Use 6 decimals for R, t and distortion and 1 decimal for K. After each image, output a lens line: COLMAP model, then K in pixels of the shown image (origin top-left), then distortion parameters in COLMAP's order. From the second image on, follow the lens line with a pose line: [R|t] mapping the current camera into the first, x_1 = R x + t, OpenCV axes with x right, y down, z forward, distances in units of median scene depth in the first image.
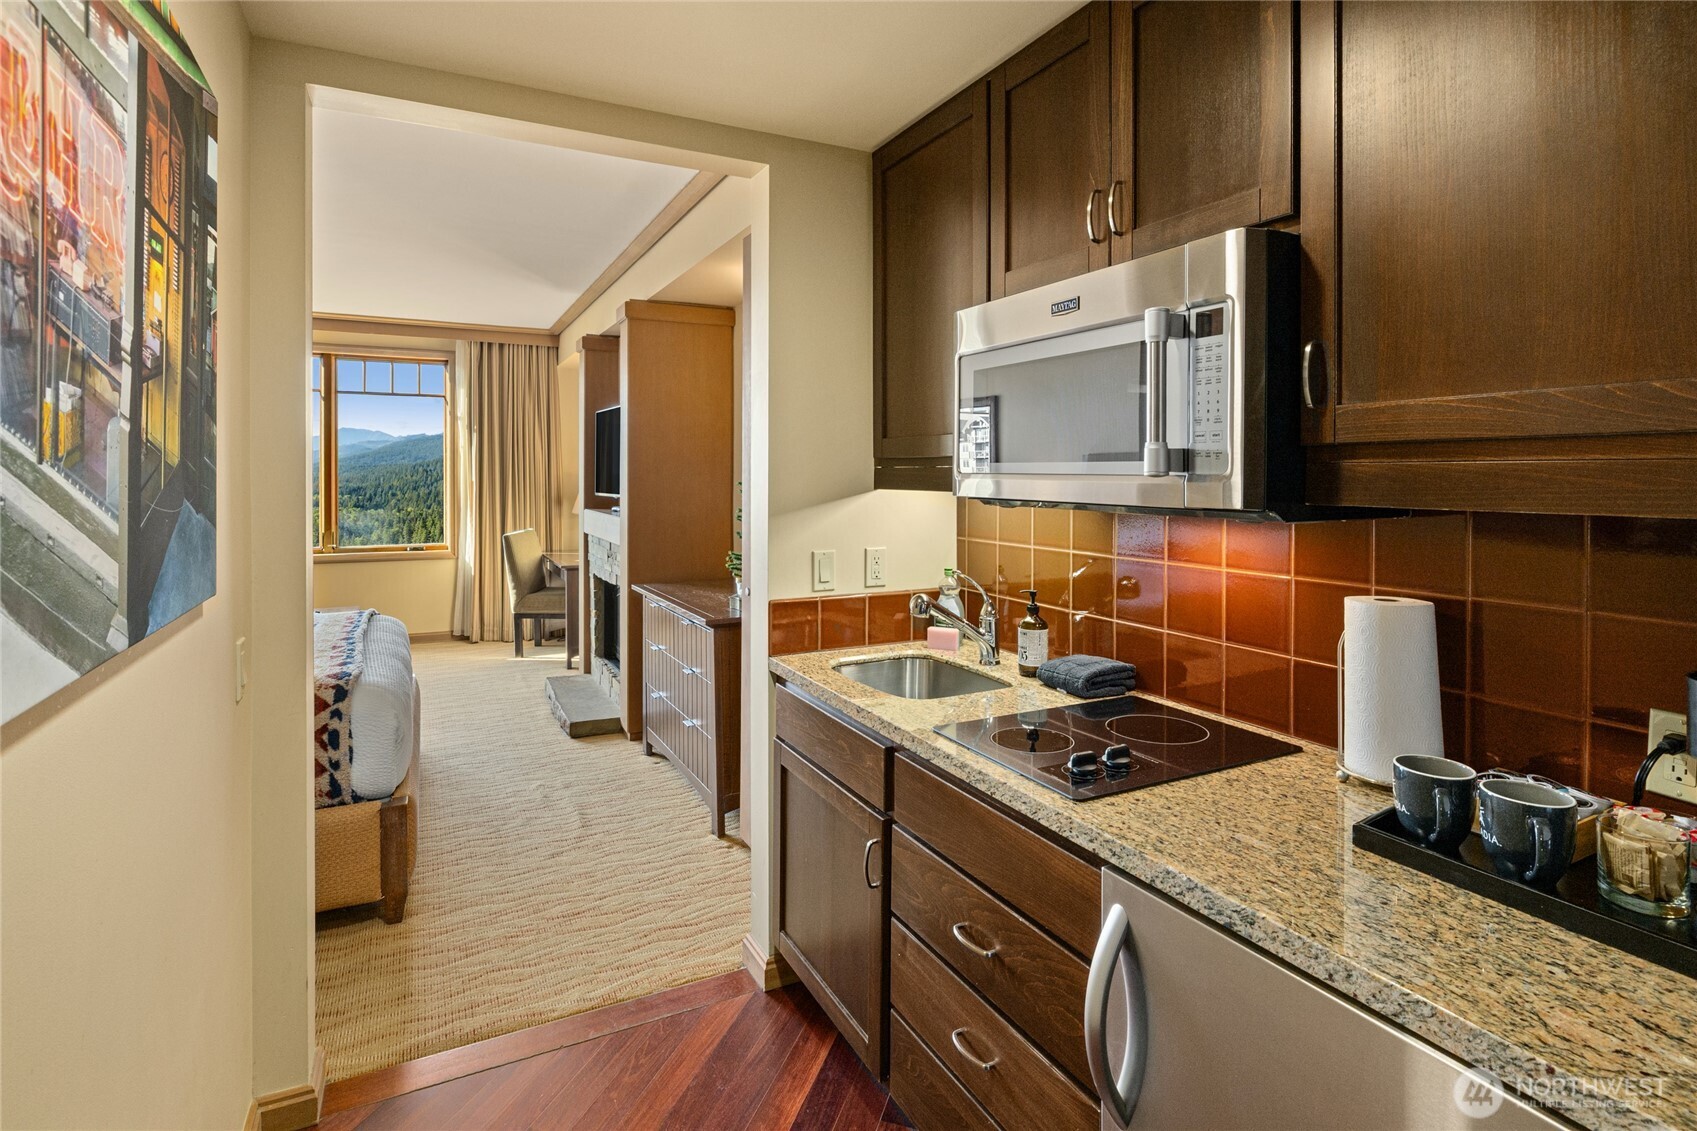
lens RADIAL K [[842.2, 0, 832.7], [0, 842.2, 480.9], [0, 0, 1]] dist [0.001637, 0.000149]
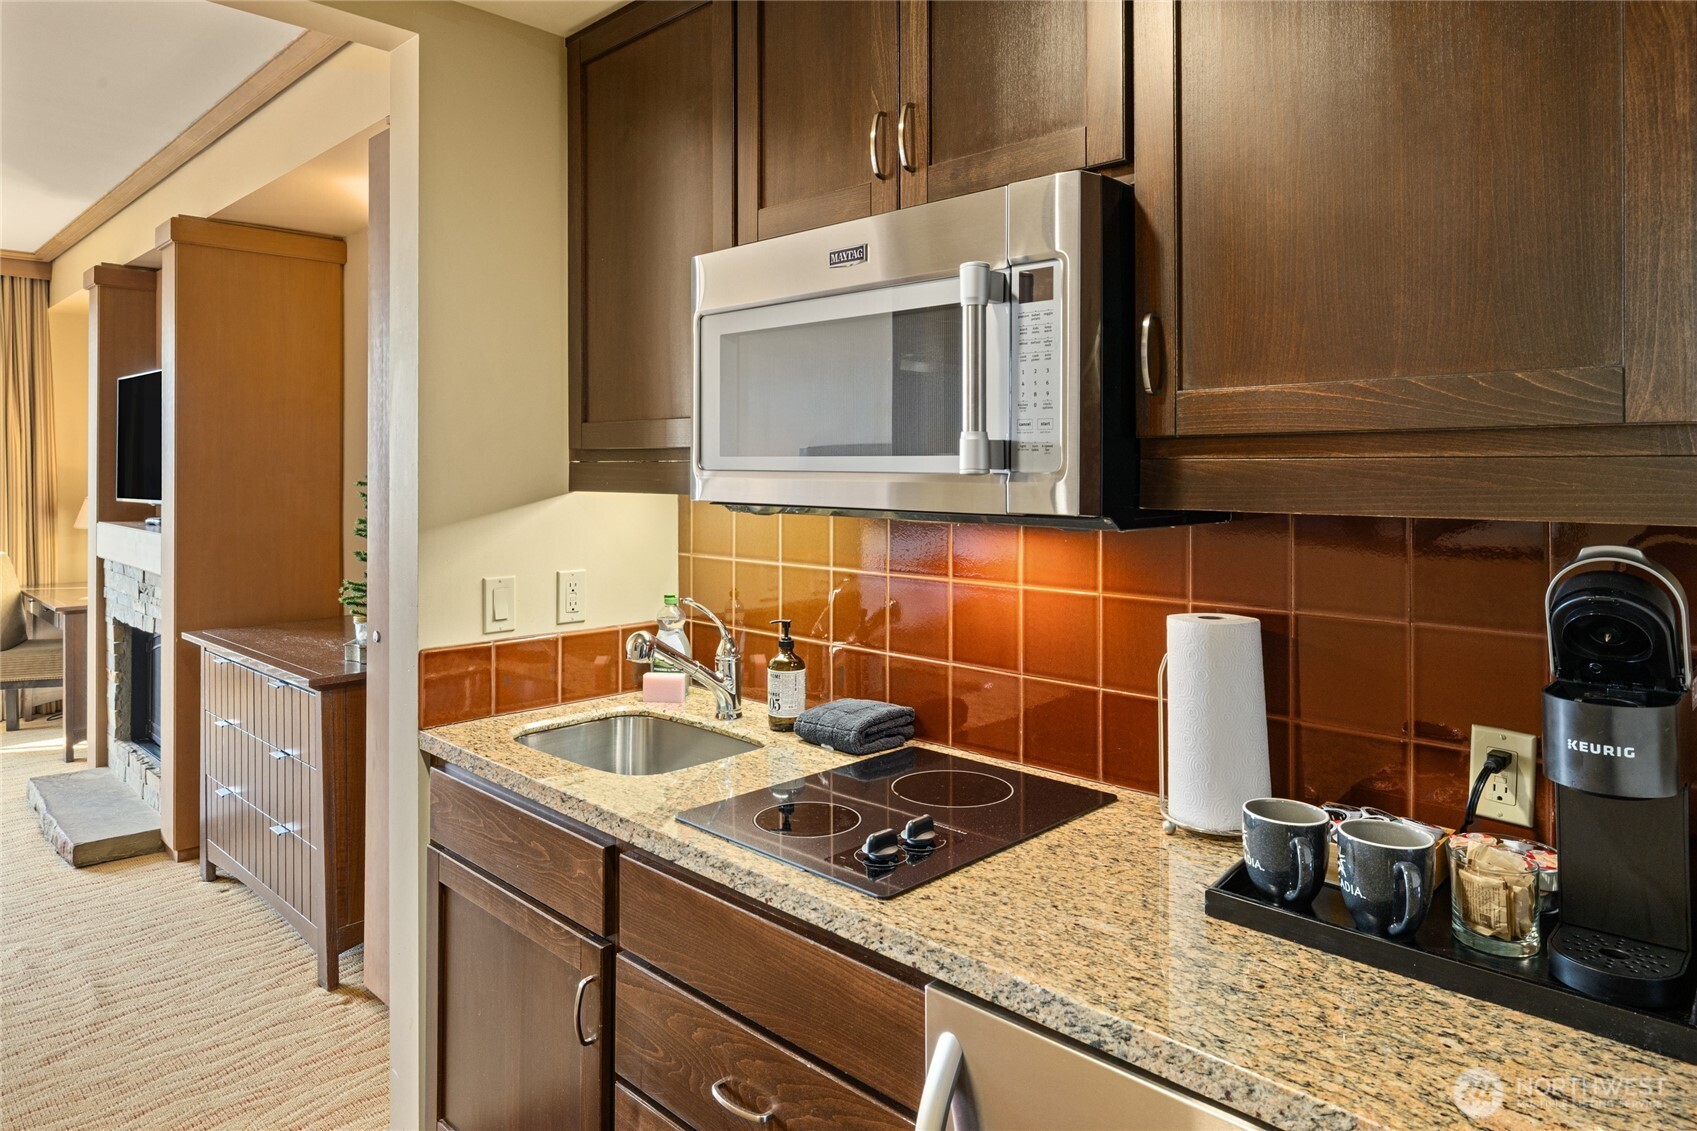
lens RADIAL K [[1035.1, 0, 819.8], [0, 1035.1, 472.2], [0, 0, 1]] dist [0.001311, 0.000250]
pose [[0.946216, 0.001190, 0.323533, -0.051021], [0.000878, 0.999980, -0.006245, -0.001379], [-0.323534, 0.006193, 0.946196, 0.092957]]
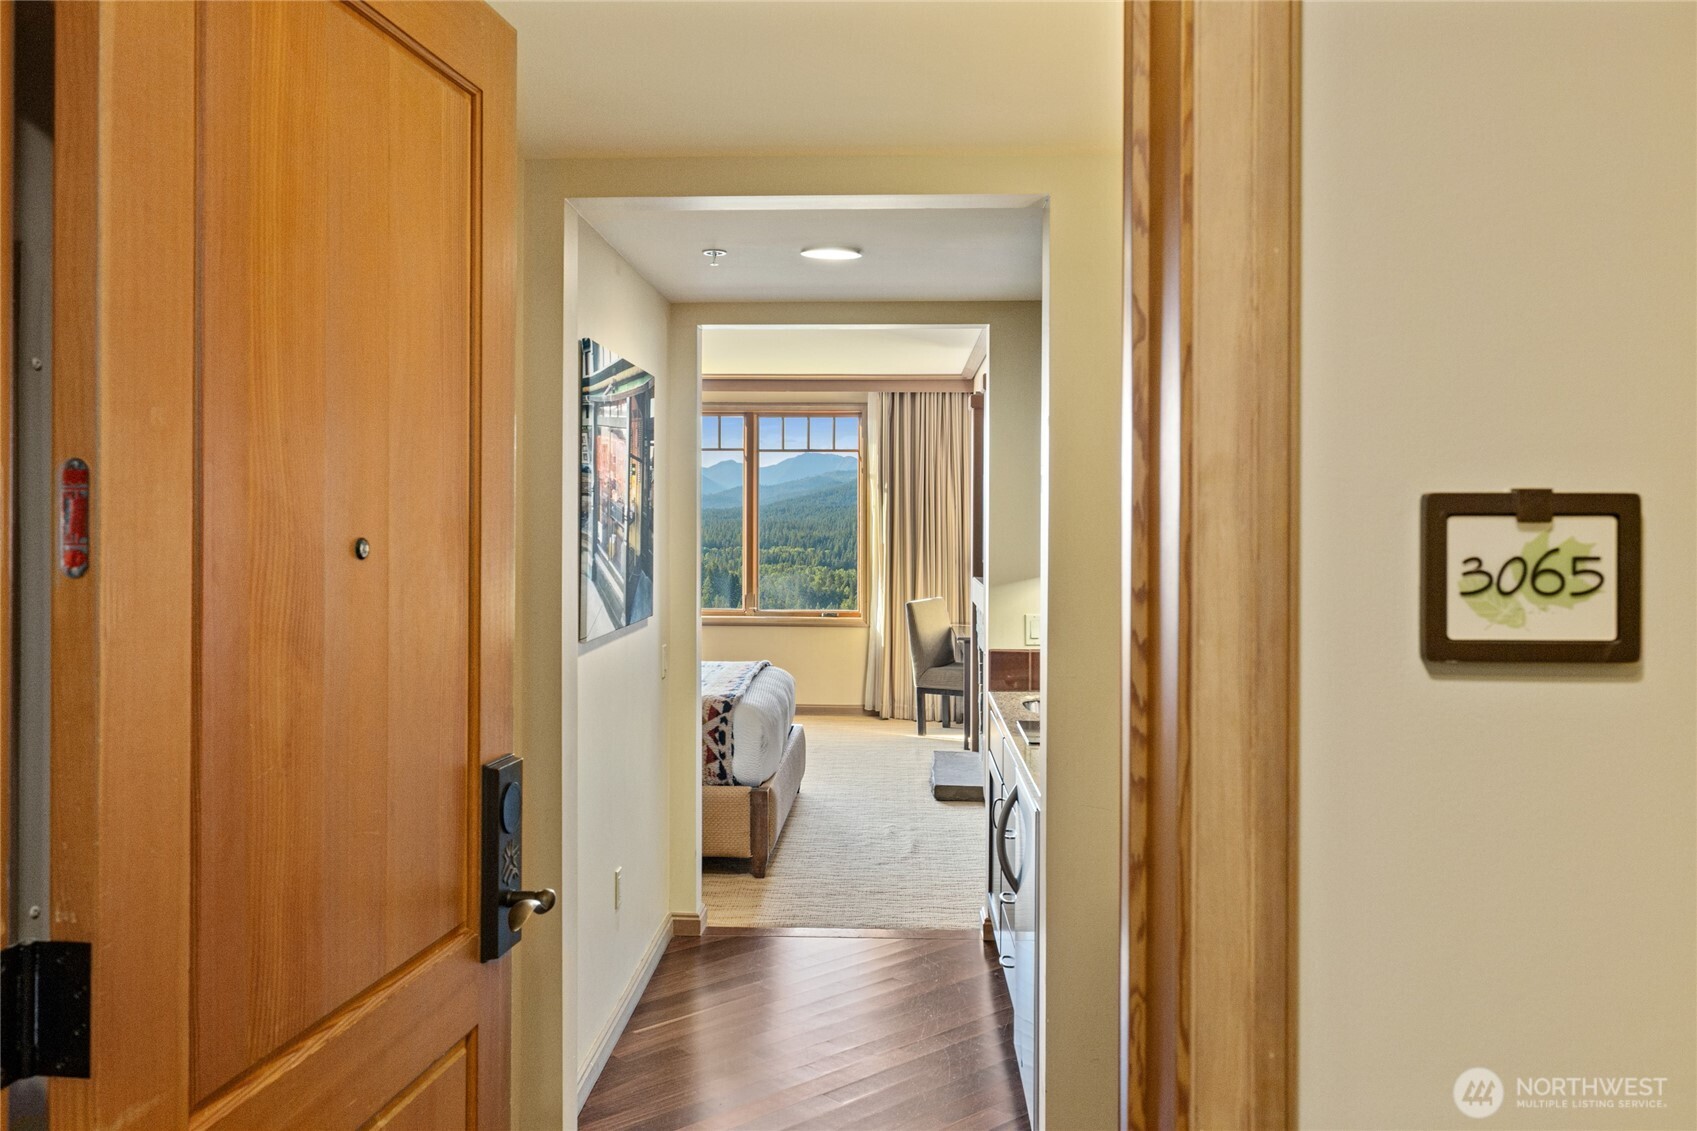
lens RADIAL K [[1399.8, 0, 846.9], [0, 1399.8, 552.6], [0, 0, 1]] dist [0.004795, -0.000064]
pose [[0.878099, 0.016058, -0.478210, 0.983250], [-0.008466, 0.999802, 0.018028, -0.062756], [0.478404, -0.011782, 0.878061, -1.324433]]
